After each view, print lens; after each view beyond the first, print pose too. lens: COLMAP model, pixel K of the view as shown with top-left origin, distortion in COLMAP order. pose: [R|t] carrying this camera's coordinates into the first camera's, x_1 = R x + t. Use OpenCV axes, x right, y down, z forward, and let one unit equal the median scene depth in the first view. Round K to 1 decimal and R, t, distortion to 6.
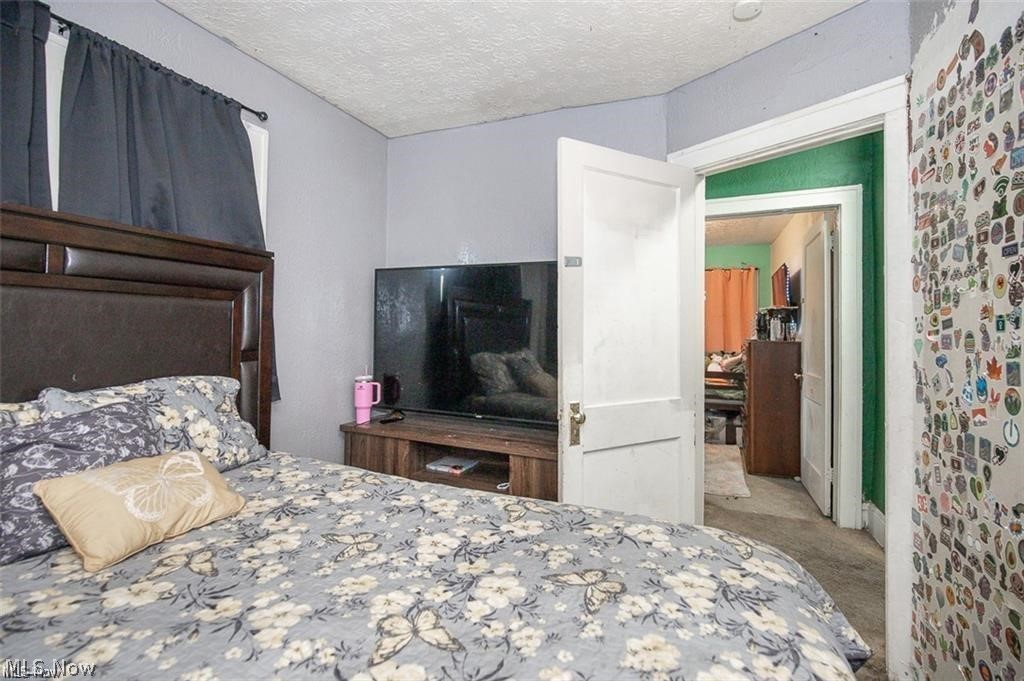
lens RADIAL K [[478.7, 0, 512.0], [0, 478.7, 340.5], [0, 0, 1]] dist [-0.006502, -0.000294]
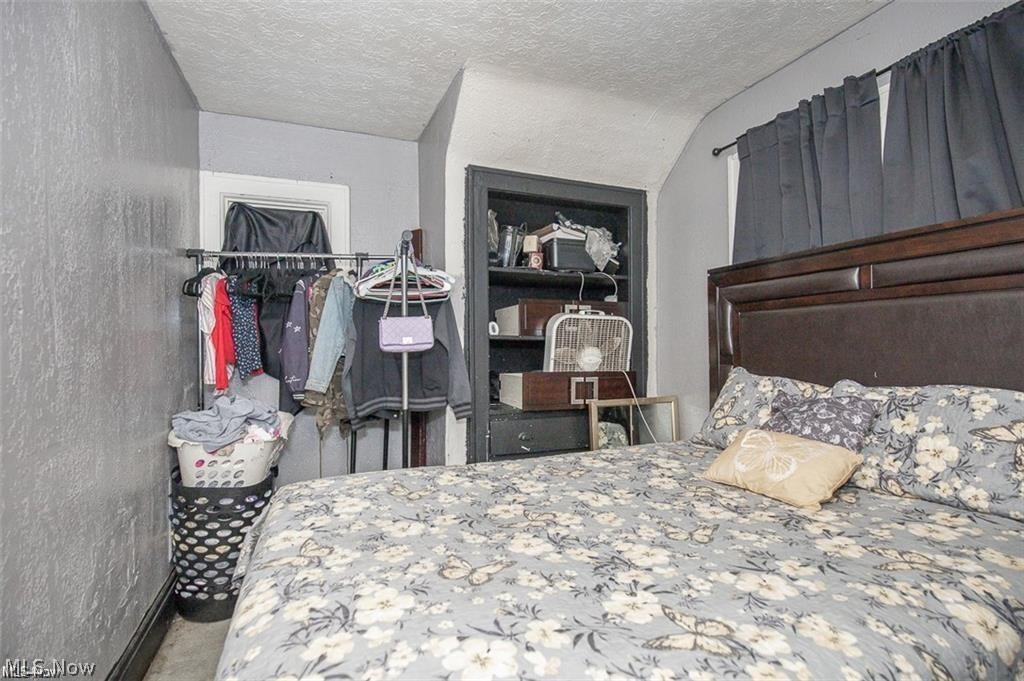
lens RADIAL K [[471.9, 0, 512.0], [0, 471.9, 340.5], [0, 0, 1]] dist [-0.000025, 0.000510]
pose [[-0.708048, -0.019952, -0.705882, 0.665323], [-0.016379, 0.999796, -0.011830, 0.024718], [0.705974, 0.003186, -0.708231, 1.427532]]
